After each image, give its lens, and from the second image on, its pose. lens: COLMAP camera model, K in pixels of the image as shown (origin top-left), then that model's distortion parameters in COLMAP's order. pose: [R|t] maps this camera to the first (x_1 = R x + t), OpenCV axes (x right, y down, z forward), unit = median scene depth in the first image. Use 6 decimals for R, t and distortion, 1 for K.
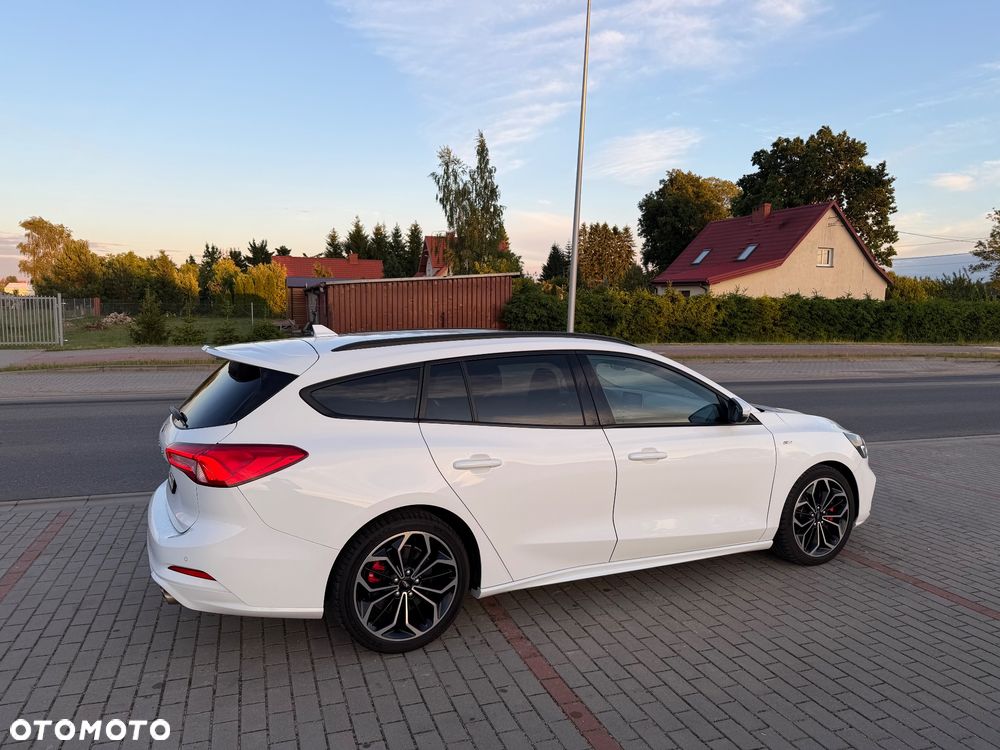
lens RADIAL K [[706.5, 0, 503.8], [0, 706.5, 382.0], [0, 0, 1]] dist [0.062173, -0.092200]
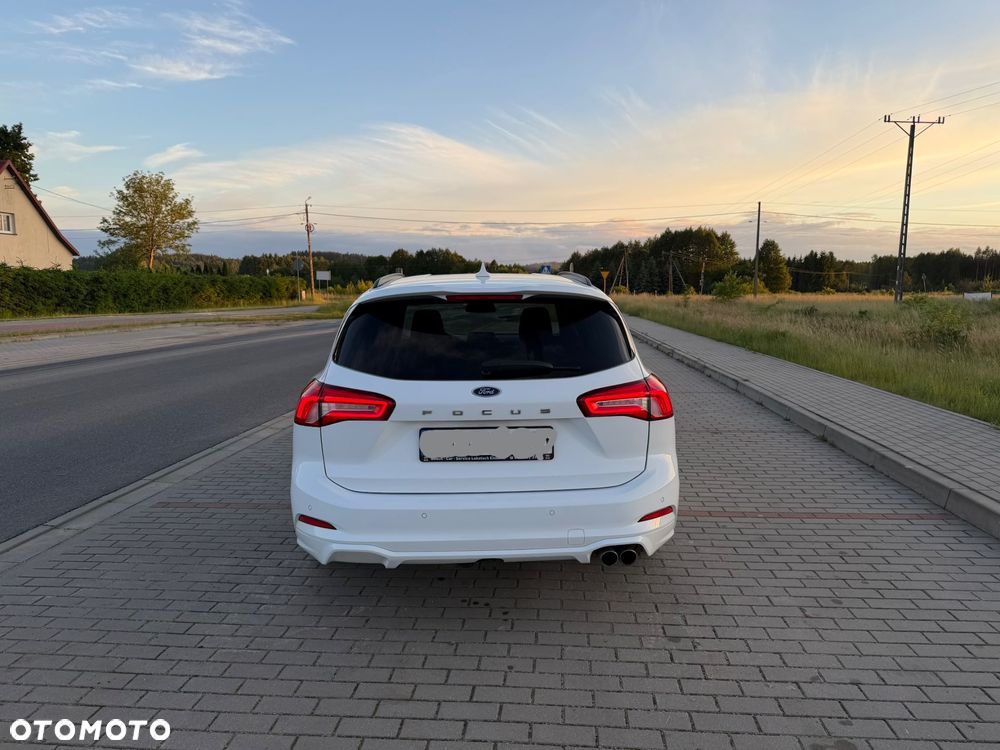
lens RADIAL K [[699.1, 0, 505.5], [0, 699.1, 387.8], [0, 0, 1]] dist [0.095681, -0.112912]
pose [[0.406476, -0.139756, 0.902910, -0.099658], [0.103450, 0.988917, 0.106497, -0.001441], [-0.907786, 0.050117, 0.416428, 0.058472]]
